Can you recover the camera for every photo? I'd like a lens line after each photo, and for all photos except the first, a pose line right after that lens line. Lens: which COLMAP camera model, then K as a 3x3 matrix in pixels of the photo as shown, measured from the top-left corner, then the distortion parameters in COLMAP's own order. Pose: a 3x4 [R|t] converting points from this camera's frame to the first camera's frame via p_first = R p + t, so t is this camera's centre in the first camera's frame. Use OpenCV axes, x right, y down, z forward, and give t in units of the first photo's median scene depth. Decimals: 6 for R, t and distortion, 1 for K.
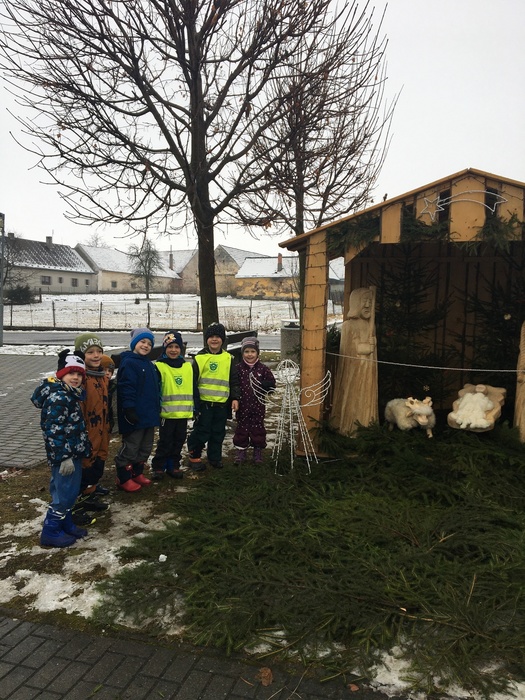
lens RADIAL K [[576.5, 0, 262.9], [0, 576.5, 347.5], [0, 0, 1]] dist [0.057266, -0.074442]
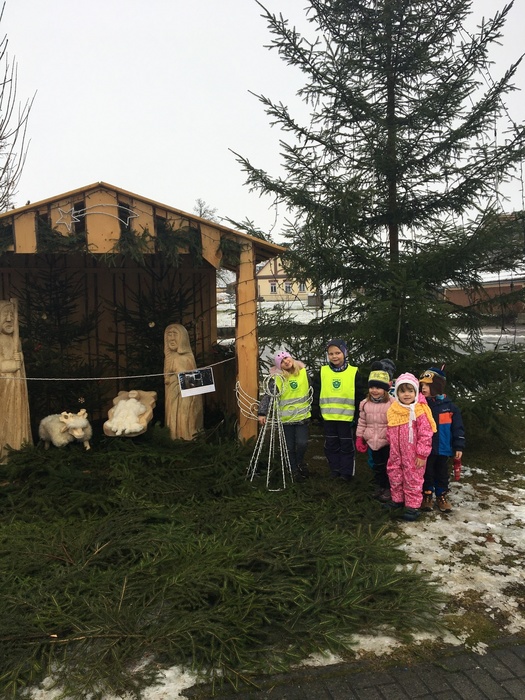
lens RADIAL K [[576.5, 0, 262.9], [0, 576.5, 347.5], [0, 0, 1]] dist [0.057266, -0.074442]
pose [[0.846798, -0.071526, 0.527083, 0.034598], [0.080156, 0.996761, 0.006485, -0.001341], [-0.525840, 0.036758, 0.849789, -0.007808]]
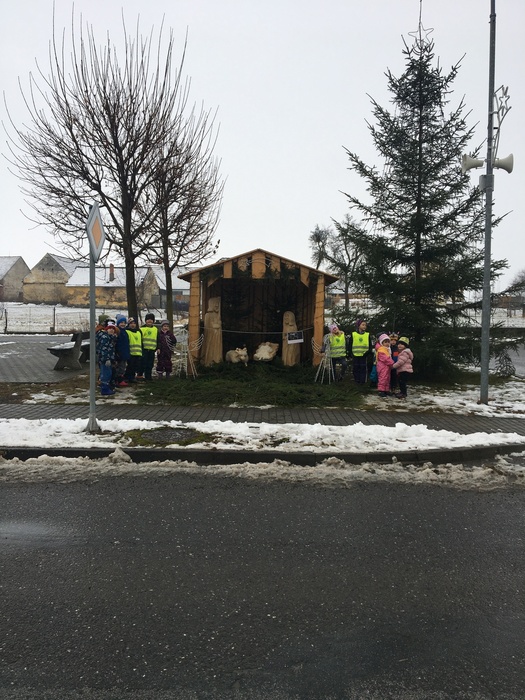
lens RADIAL K [[576.5, 0, 262.9], [0, 576.5, 347.5], [0, 0, 1]] dist [0.057266, -0.074442]
pose [[0.955913, -0.014623, 0.293287, -0.316300], [0.019671, 0.999705, -0.014270, 0.127932], [-0.292991, 0.019410, 0.955918, -1.204214]]
